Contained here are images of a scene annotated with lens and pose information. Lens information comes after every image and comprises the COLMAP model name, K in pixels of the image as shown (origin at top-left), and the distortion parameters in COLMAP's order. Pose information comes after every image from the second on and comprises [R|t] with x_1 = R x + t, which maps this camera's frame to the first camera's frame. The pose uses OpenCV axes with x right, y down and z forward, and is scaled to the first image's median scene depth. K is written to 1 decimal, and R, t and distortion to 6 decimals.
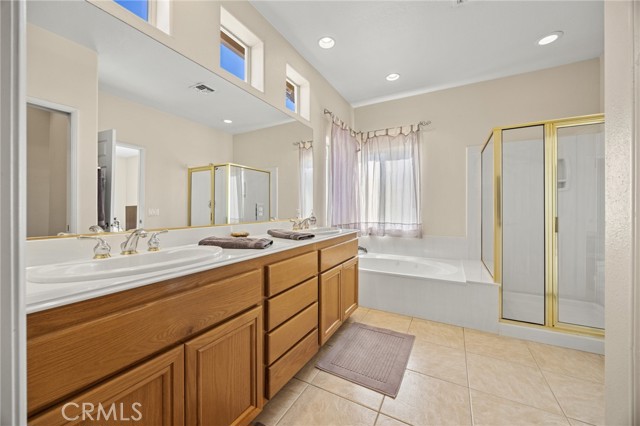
lens RADIAL K [[243.7, 0, 319.1], [0, 243.7, 210.5], [0, 0, 1]] dist [-0.002304, -0.000053]
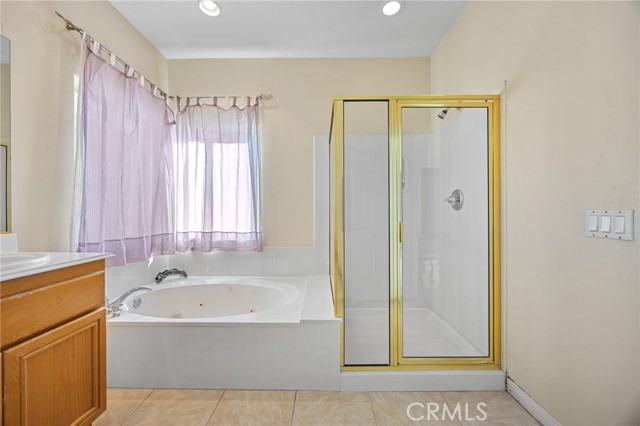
lens RADIAL K [[243.7, 0, 319.1], [0, 243.7, 210.5], [0, 0, 1]] dist [-0.002304, -0.000053]
pose [[0.887206, 0.004580, 0.461350, 0.228982], [-0.000210, 0.999955, -0.009522, -0.003702], [-0.461373, 0.008351, 0.887167, 0.255662]]
